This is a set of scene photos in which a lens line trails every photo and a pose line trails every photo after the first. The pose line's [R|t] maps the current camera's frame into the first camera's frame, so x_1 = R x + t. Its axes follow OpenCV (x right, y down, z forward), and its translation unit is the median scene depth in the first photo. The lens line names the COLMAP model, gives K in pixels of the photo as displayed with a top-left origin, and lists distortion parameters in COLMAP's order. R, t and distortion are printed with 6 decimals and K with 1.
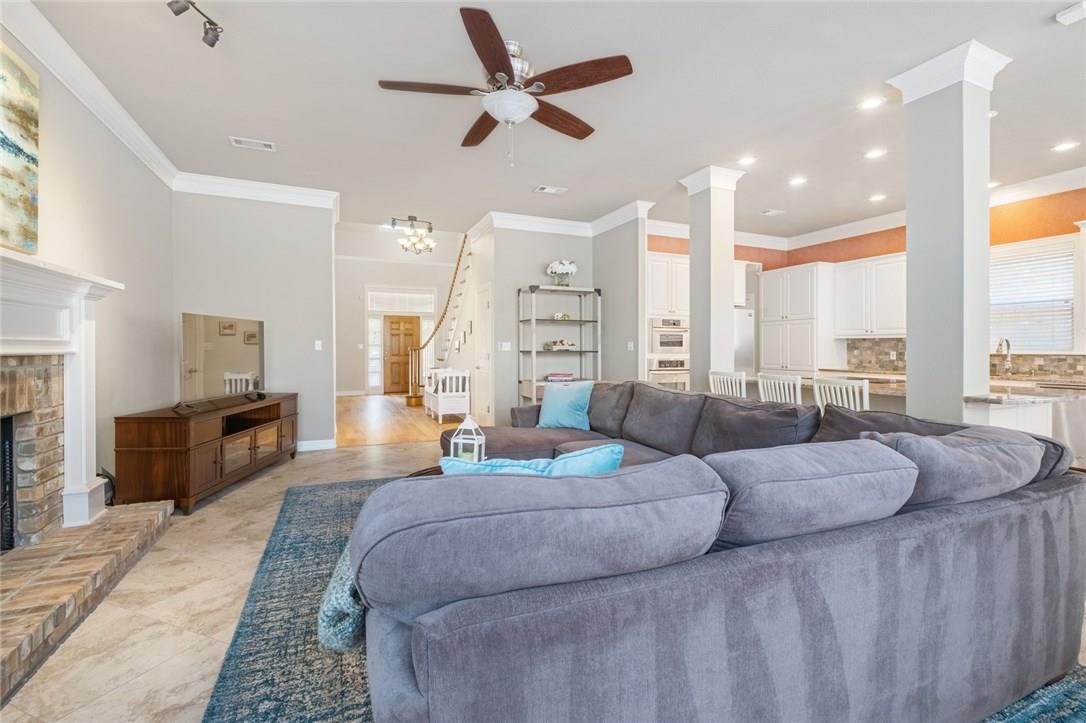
lens RADIAL K [[473.4, 0, 540.3], [0, 473.4, 354.1], [0, 0, 1]] dist [-0.002144, -0.000178]
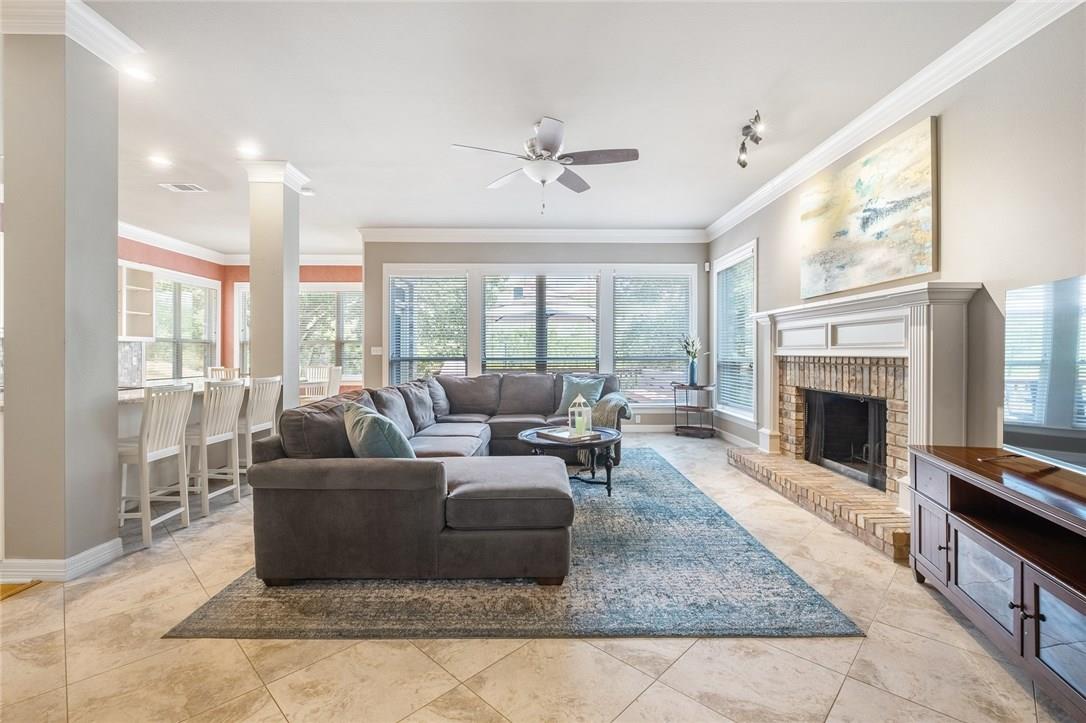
lens RADIAL K [[473.4, 0, 542.9], [0, 473.4, 357.1], [0, 0, 1]] dist [-0.002144, -0.000178]
pose [[-0.920513, 0.006193, 0.390663, -0.537090], [0.011218, 0.999881, 0.010584, -0.023224], [-0.390551, 0.014125, -0.920473, 2.049253]]
